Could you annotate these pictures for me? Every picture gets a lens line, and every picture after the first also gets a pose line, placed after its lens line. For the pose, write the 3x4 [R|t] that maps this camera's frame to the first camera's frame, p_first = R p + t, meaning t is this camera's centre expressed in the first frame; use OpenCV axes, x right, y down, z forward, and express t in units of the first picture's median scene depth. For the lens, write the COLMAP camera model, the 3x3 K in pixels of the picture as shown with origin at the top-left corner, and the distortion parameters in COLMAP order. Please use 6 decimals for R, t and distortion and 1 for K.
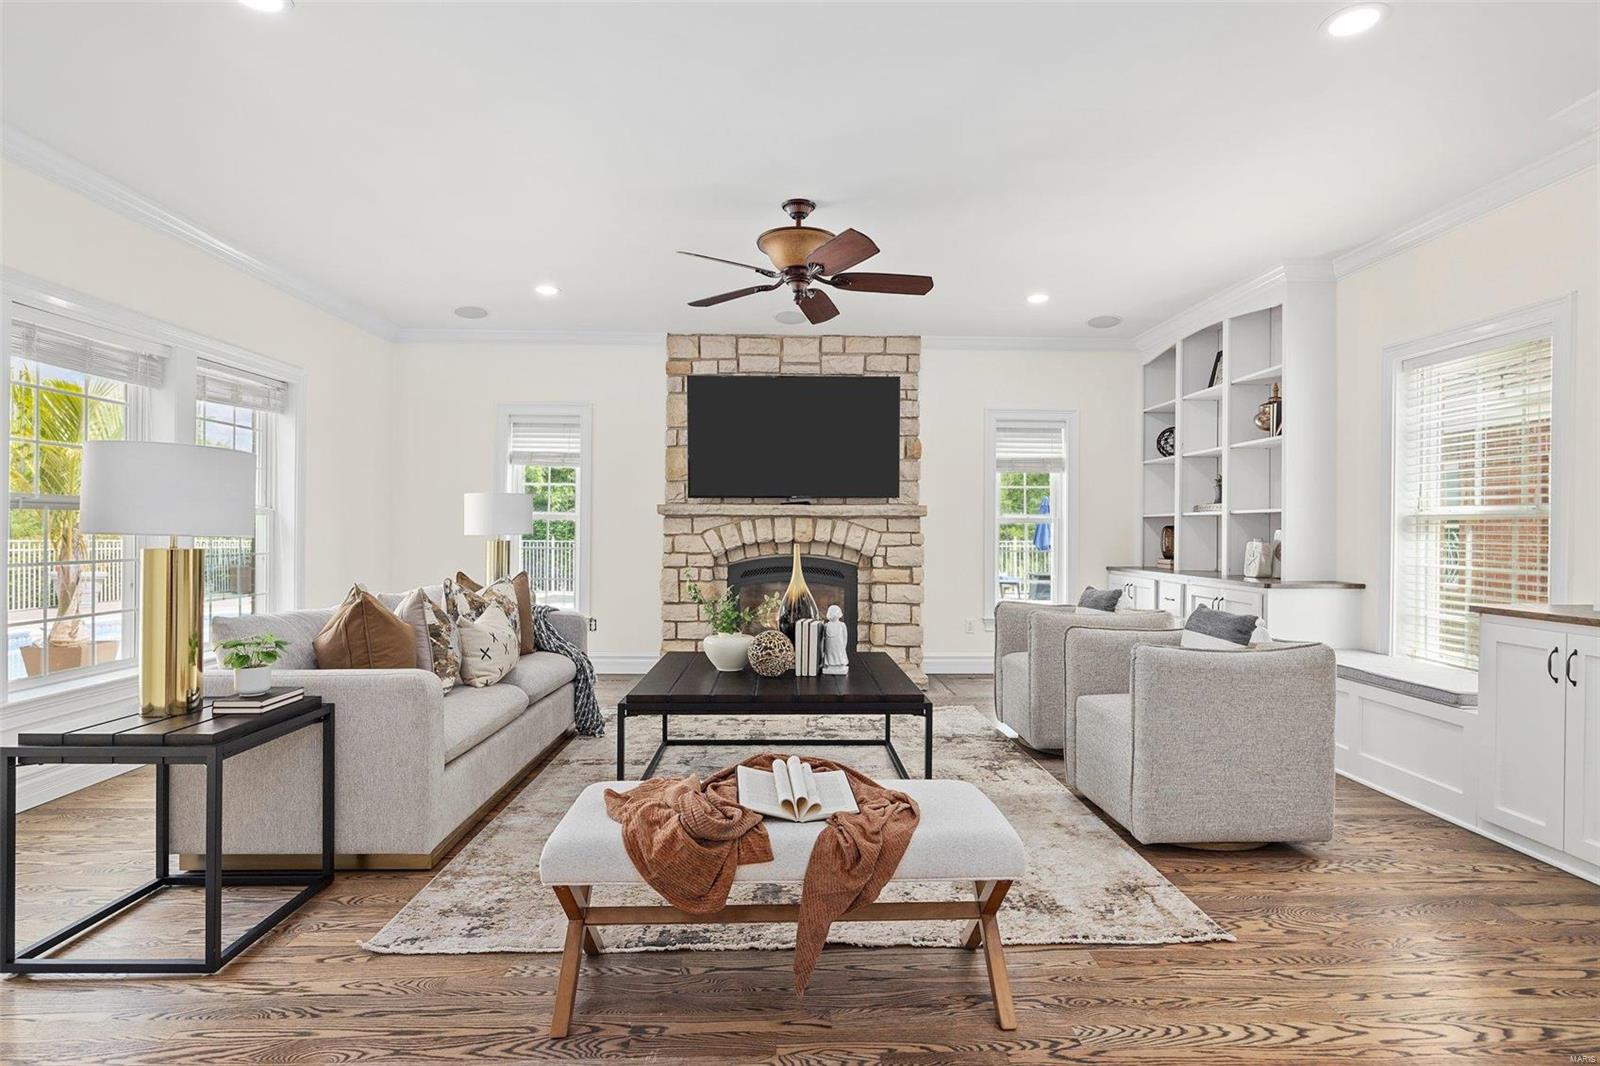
lens RADIAL K [[823.0, 0, 801.3], [0, 823.0, 527.0], [0, 0, 1]] dist [-0.007020, -0.001058]
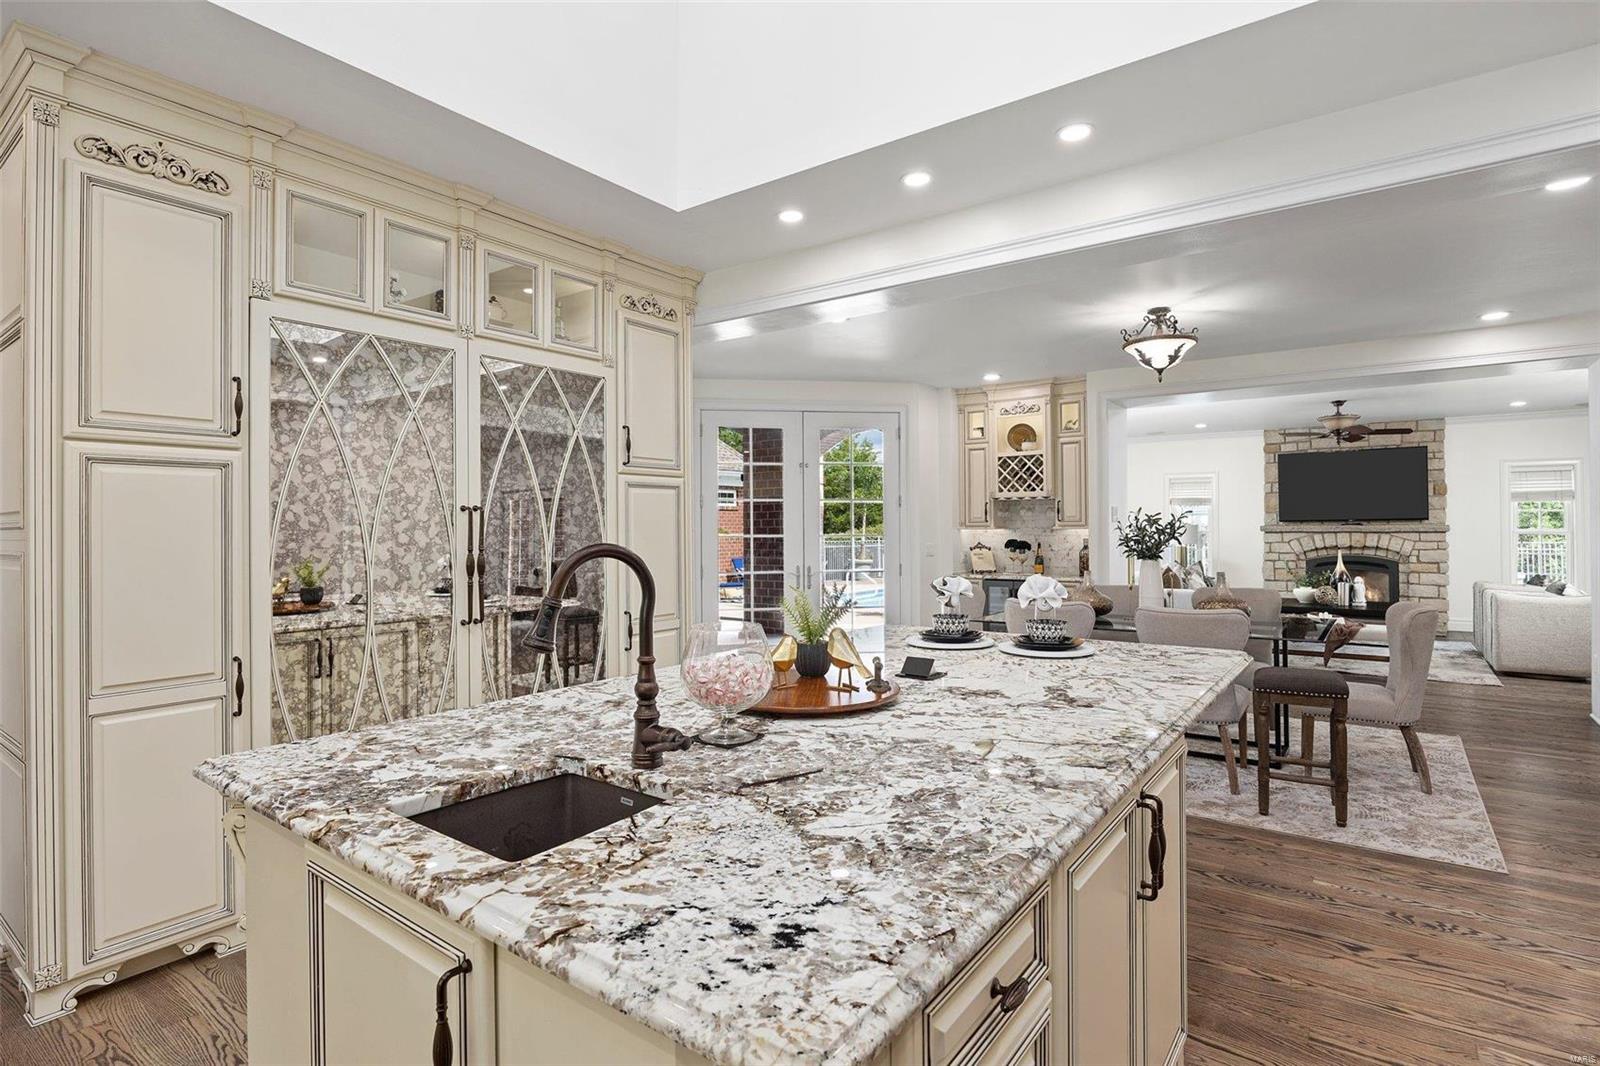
lens RADIAL K [[823.0, 0, 801.0], [0, 823.0, 519.4], [0, 0, 1]] dist [-0.007020, -0.001058]
pose [[0.798450, -0.015154, -0.601870, 0.120088], [0.012255, 0.999885, -0.008918, -0.042736], [0.601936, -0.000256, 0.798544, -1.184229]]
